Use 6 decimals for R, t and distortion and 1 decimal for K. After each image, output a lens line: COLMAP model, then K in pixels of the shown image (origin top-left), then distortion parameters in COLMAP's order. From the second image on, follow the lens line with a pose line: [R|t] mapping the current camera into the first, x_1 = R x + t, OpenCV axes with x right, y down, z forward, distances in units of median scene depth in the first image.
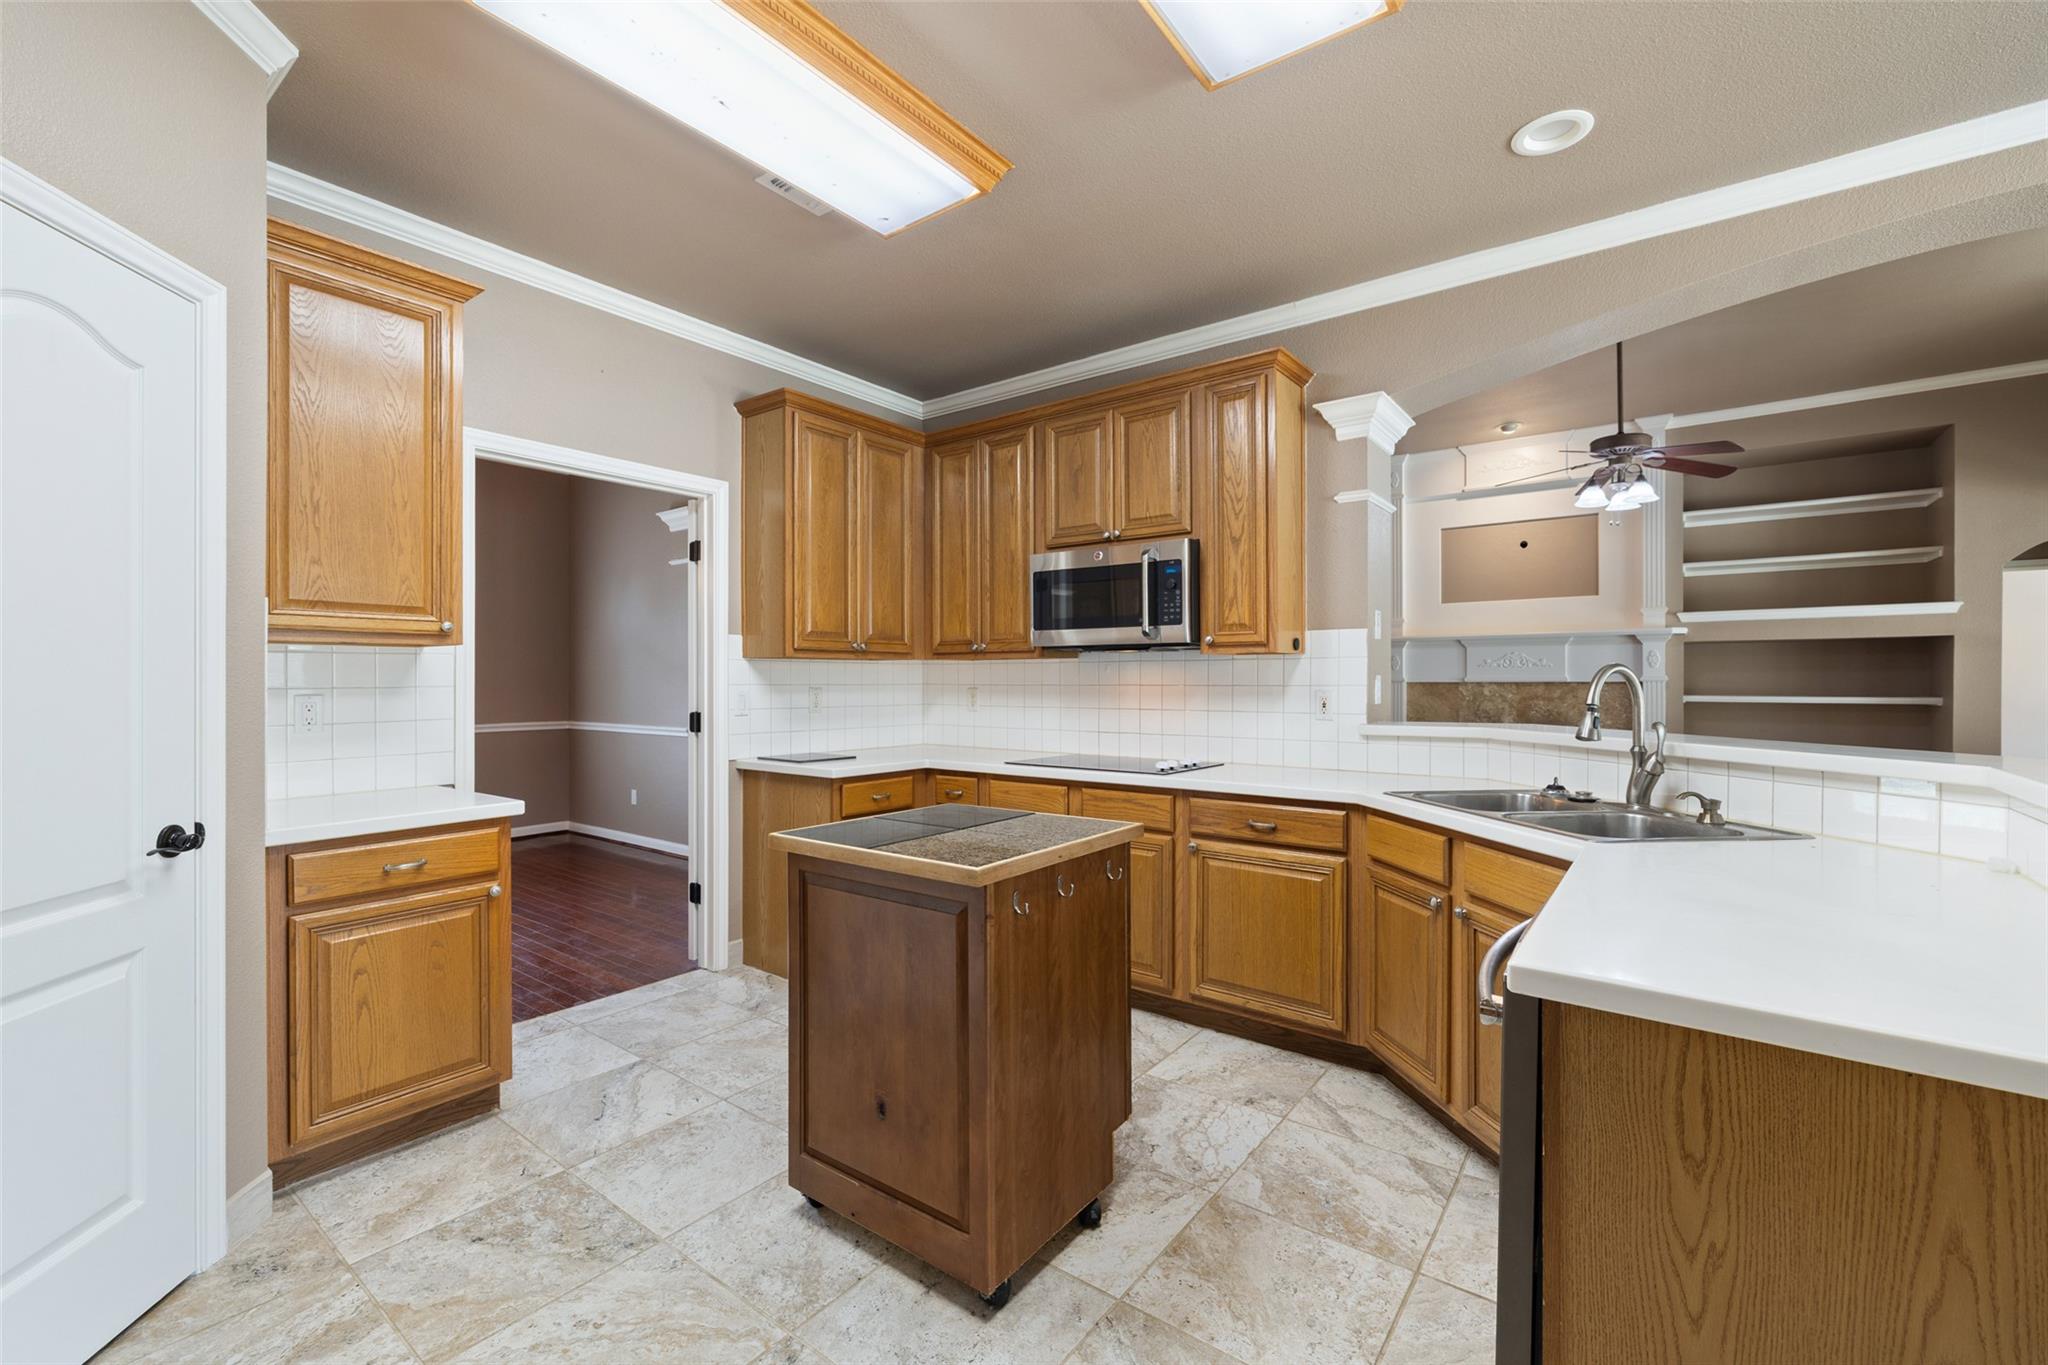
lens RADIAL K [[857.7, 0, 1018.5], [0, 857.7, 683.8], [0, 0, 1]] dist [0.002013, 0.000206]
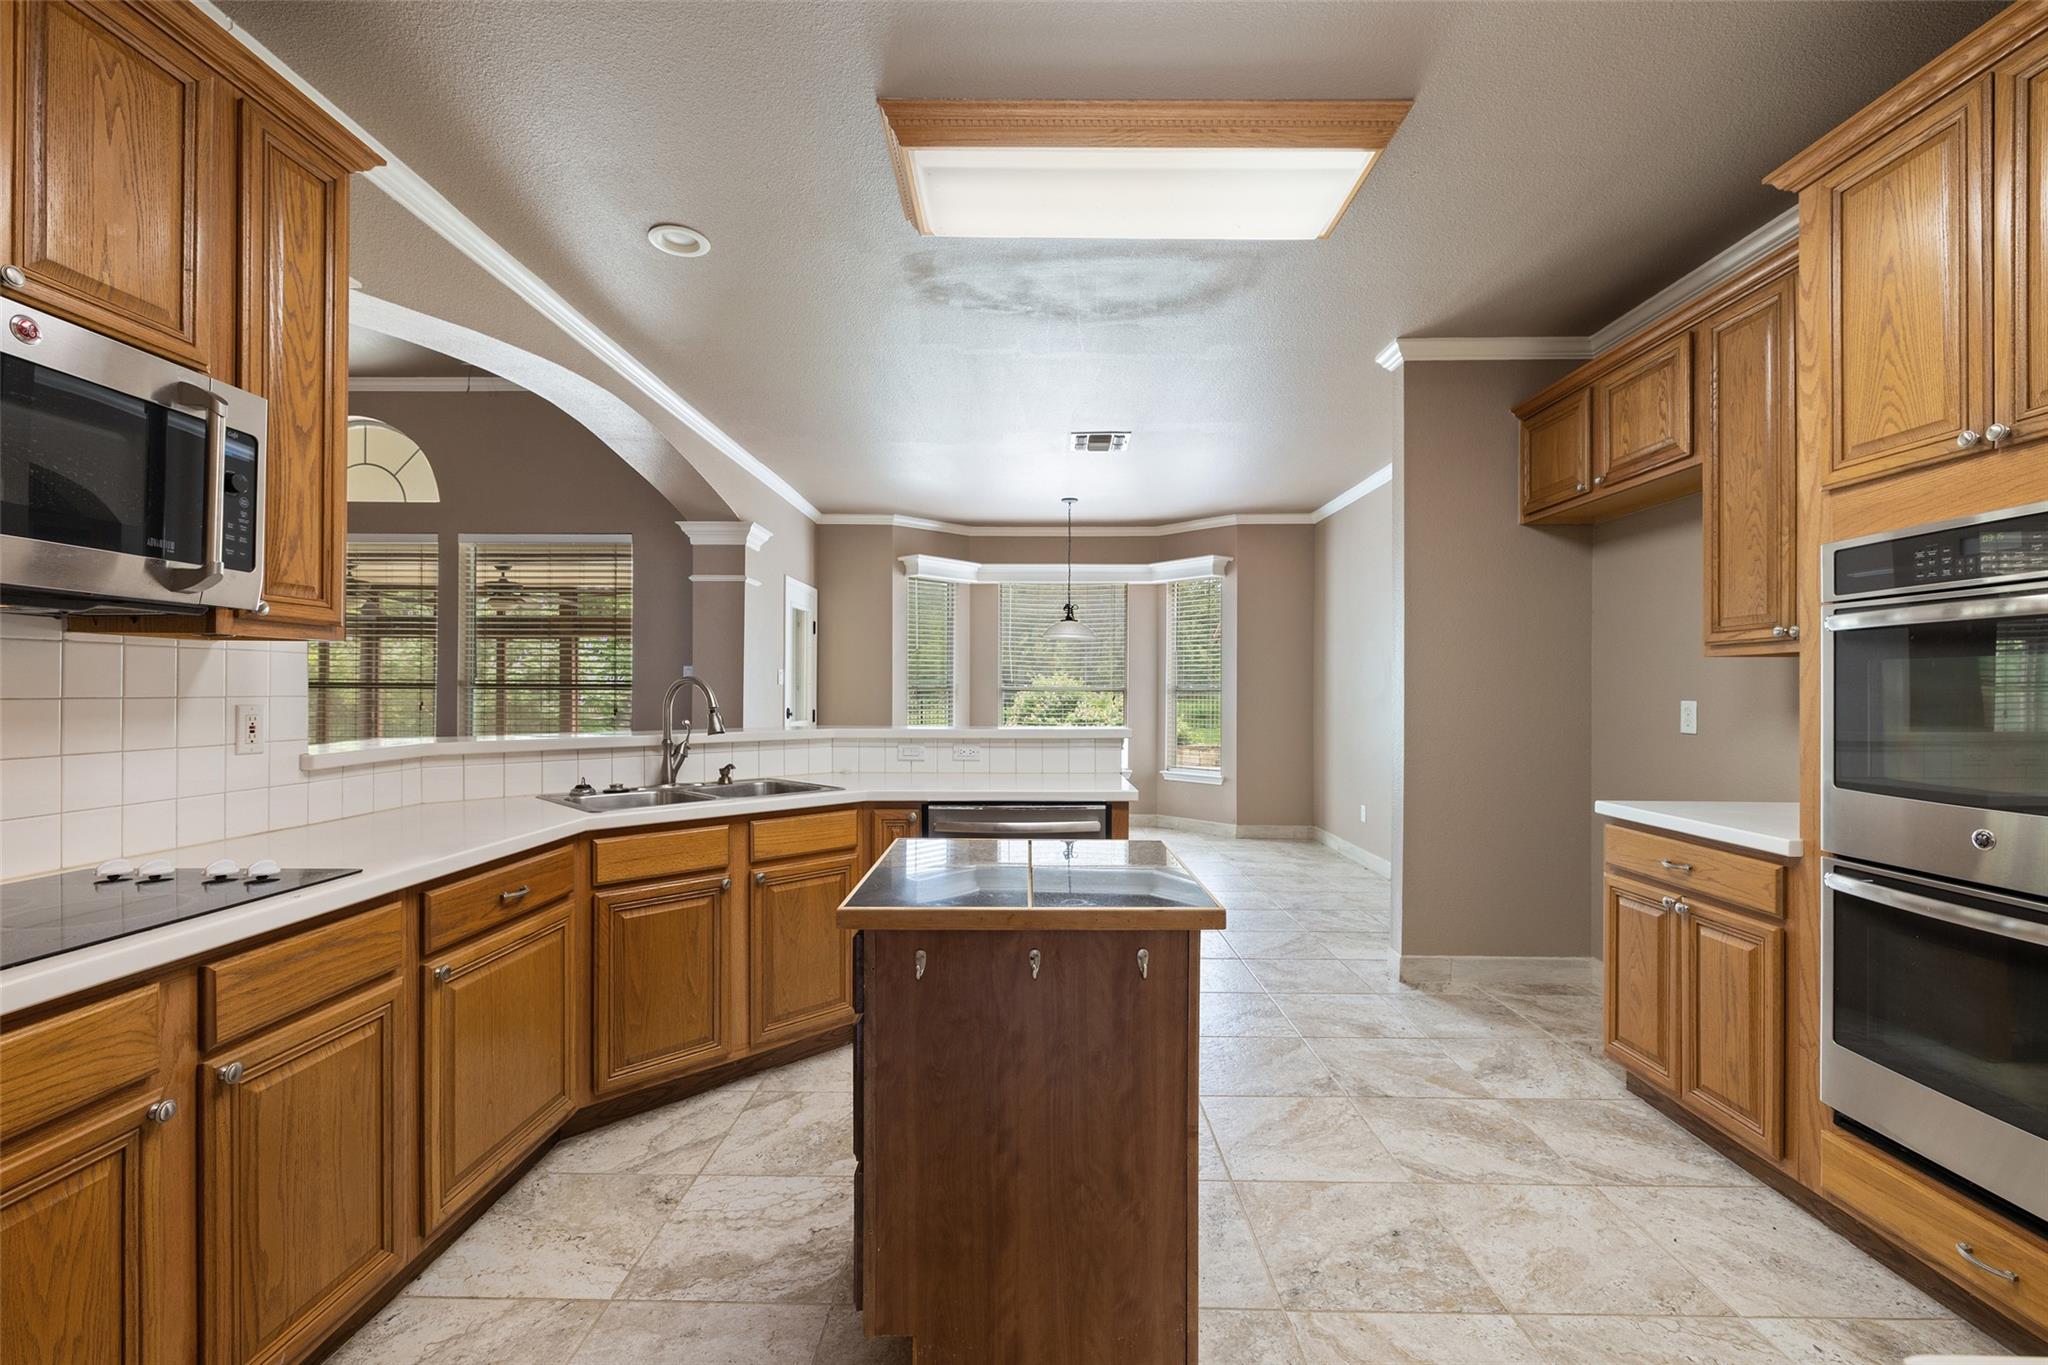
lens RADIAL K [[857.7, 0, 1020.8], [0, 857.7, 687.5], [0, 0, 1]] dist [0.002013, 0.000206]
pose [[-0.597625, 0.002466, 0.801772, -0.615804], [-0.000212, 0.999995, -0.003234, -0.002878], [-0.801776, -0.002102, -0.597622, 1.266237]]
